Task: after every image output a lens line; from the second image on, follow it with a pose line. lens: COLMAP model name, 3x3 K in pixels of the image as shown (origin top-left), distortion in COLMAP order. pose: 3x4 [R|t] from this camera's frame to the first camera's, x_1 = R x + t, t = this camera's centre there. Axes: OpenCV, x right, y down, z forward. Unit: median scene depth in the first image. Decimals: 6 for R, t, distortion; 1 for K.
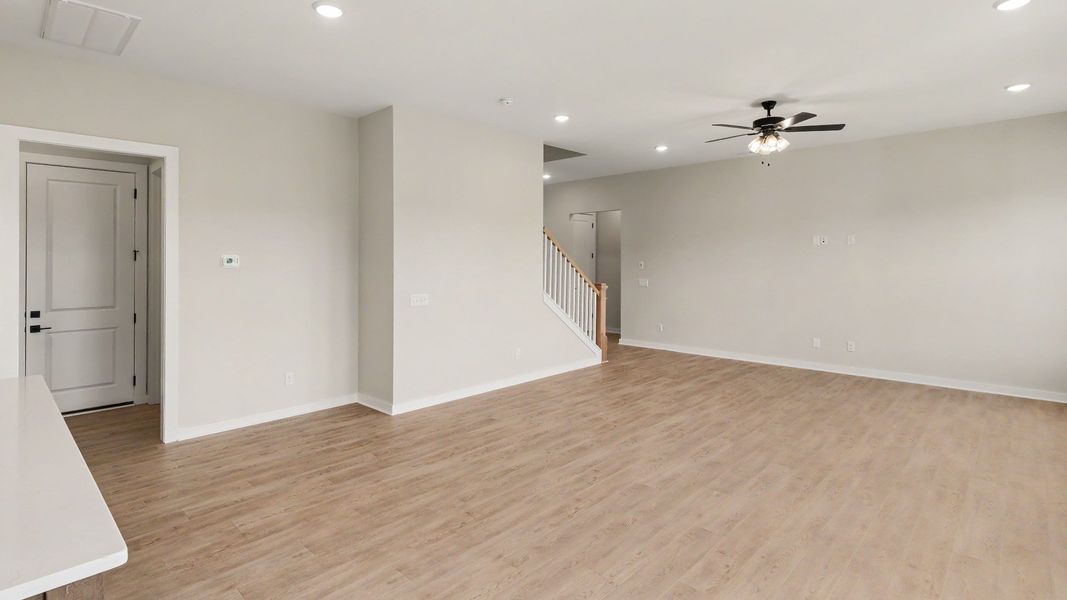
lens RADIAL K [[515.9, 0, 530.0], [0, 515.9, 255.3], [0, 0, 1]] dist [-0.001083, 0.000738]
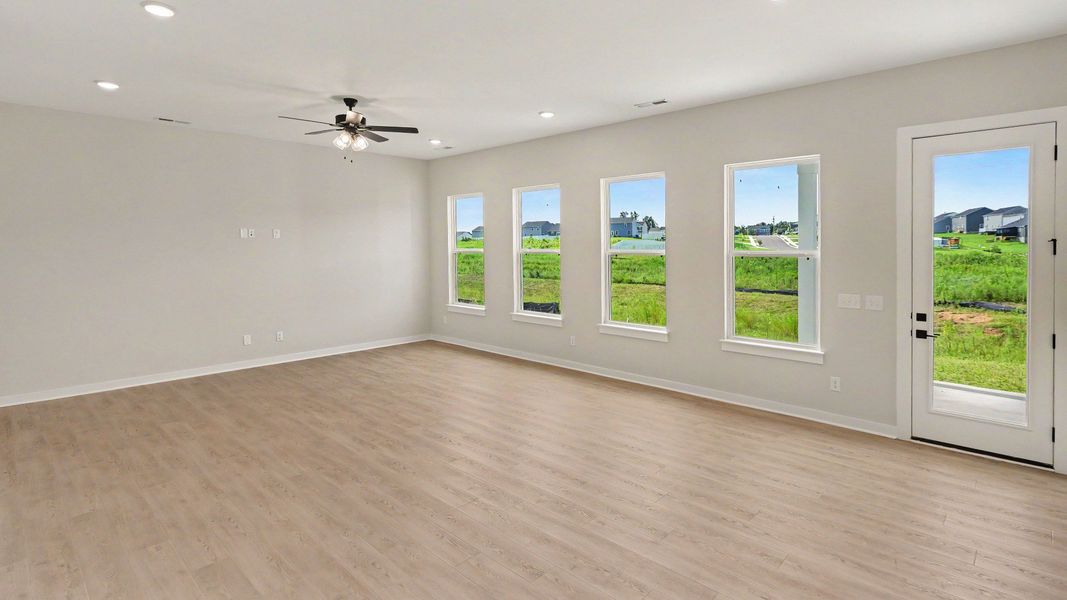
lens RADIAL K [[515.9, 0, 531.2], [0, 515.9, 255.7], [0, 0, 1]] dist [-0.001083, 0.000738]
pose [[0.001318, -0.013393, 0.999909, -0.704685], [-0.012426, 0.999833, 0.013409, -0.011312], [-0.999922, -0.012442, 0.001151, 0.801210]]
